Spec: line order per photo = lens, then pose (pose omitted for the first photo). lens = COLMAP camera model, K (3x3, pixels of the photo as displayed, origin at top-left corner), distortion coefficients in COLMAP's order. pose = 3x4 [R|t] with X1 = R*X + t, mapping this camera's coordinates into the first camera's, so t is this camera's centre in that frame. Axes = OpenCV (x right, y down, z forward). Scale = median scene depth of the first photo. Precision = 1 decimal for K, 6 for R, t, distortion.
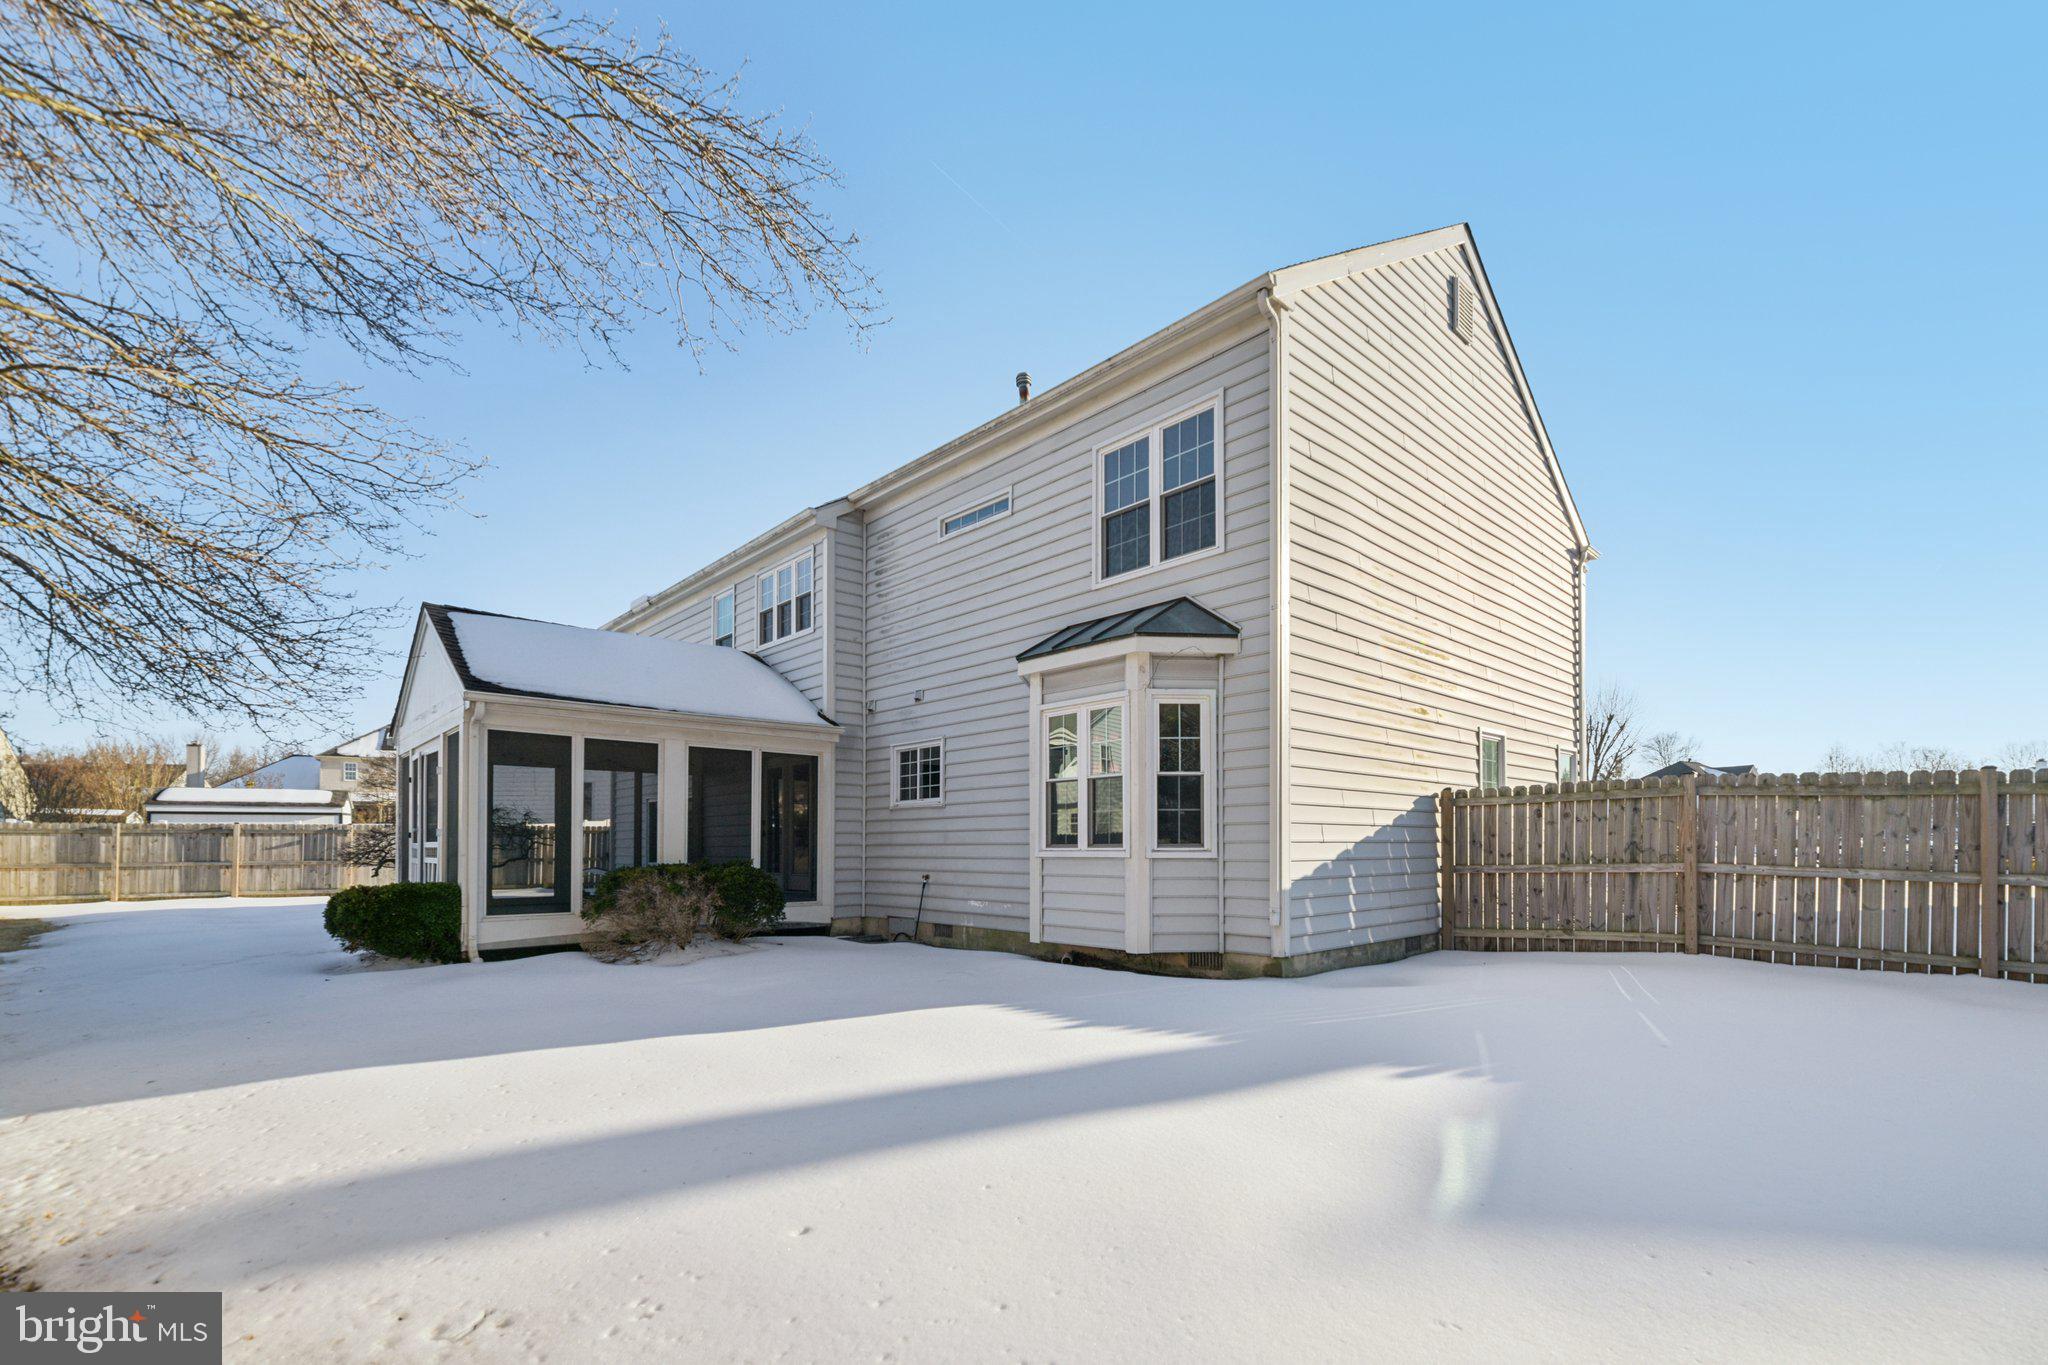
lens RADIAL K [[897.9, 0, 1042.7], [0, 897.9, 835.1], [0, 0, 1]] dist [-0.041741, 0.000107]
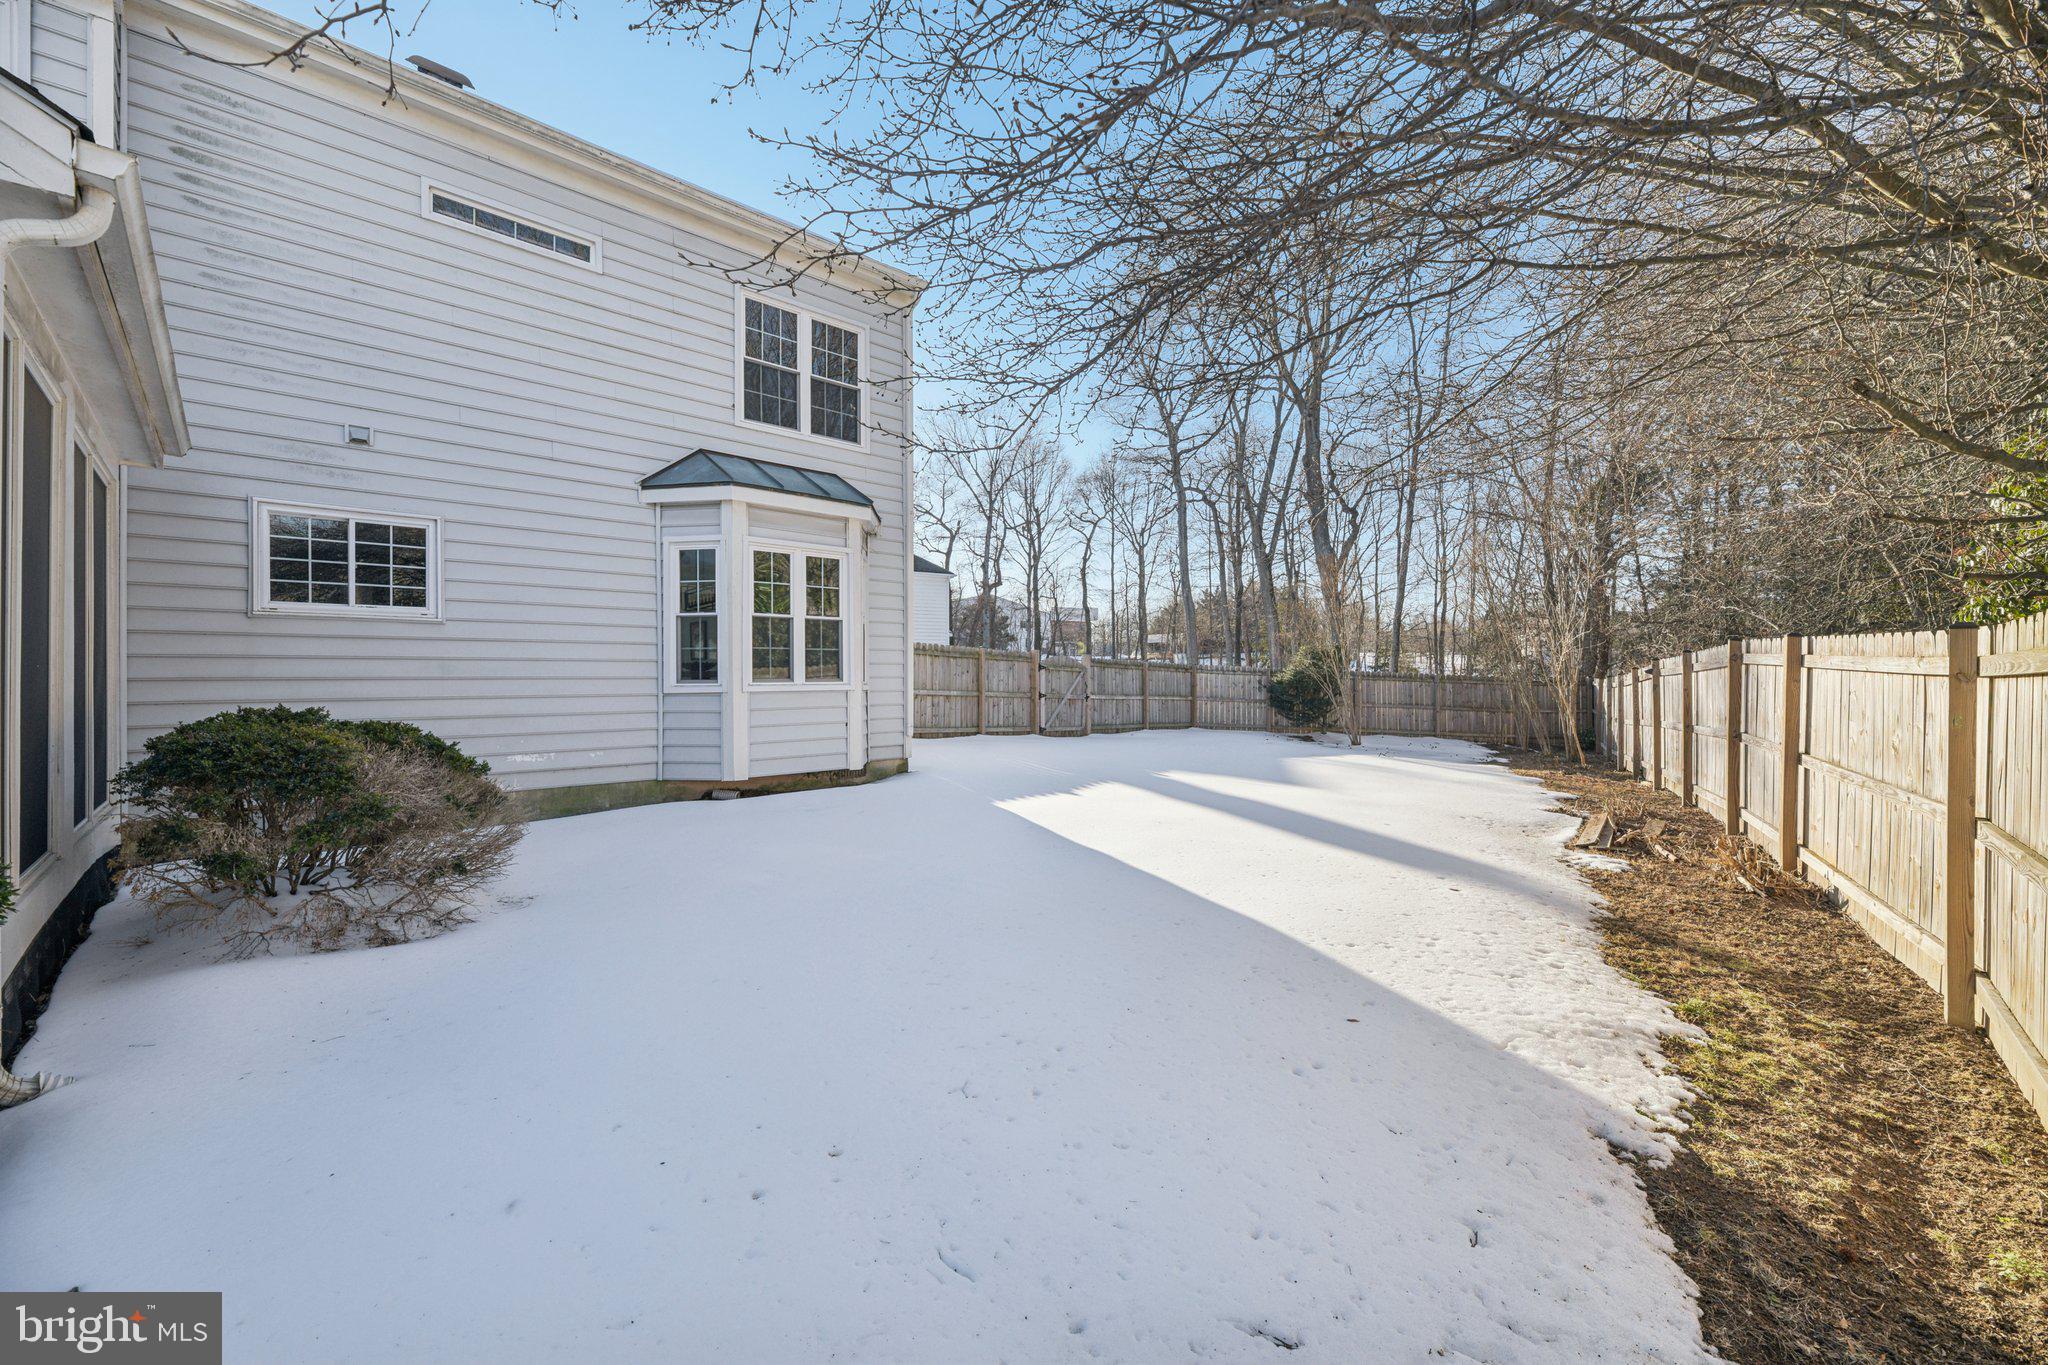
lens RADIAL K [[817.2, 0, 1024.0], [0, 817.2, 682.5], [0, 0, 1]] dist [0.000623, 0.000096]
pose [[-0.000265, 0.003862, 0.999993, -0.837478], [-0.002353, 0.999990, -0.003863, 0.017033], [-0.999997, -0.002354, -0.000256, 0.656788]]
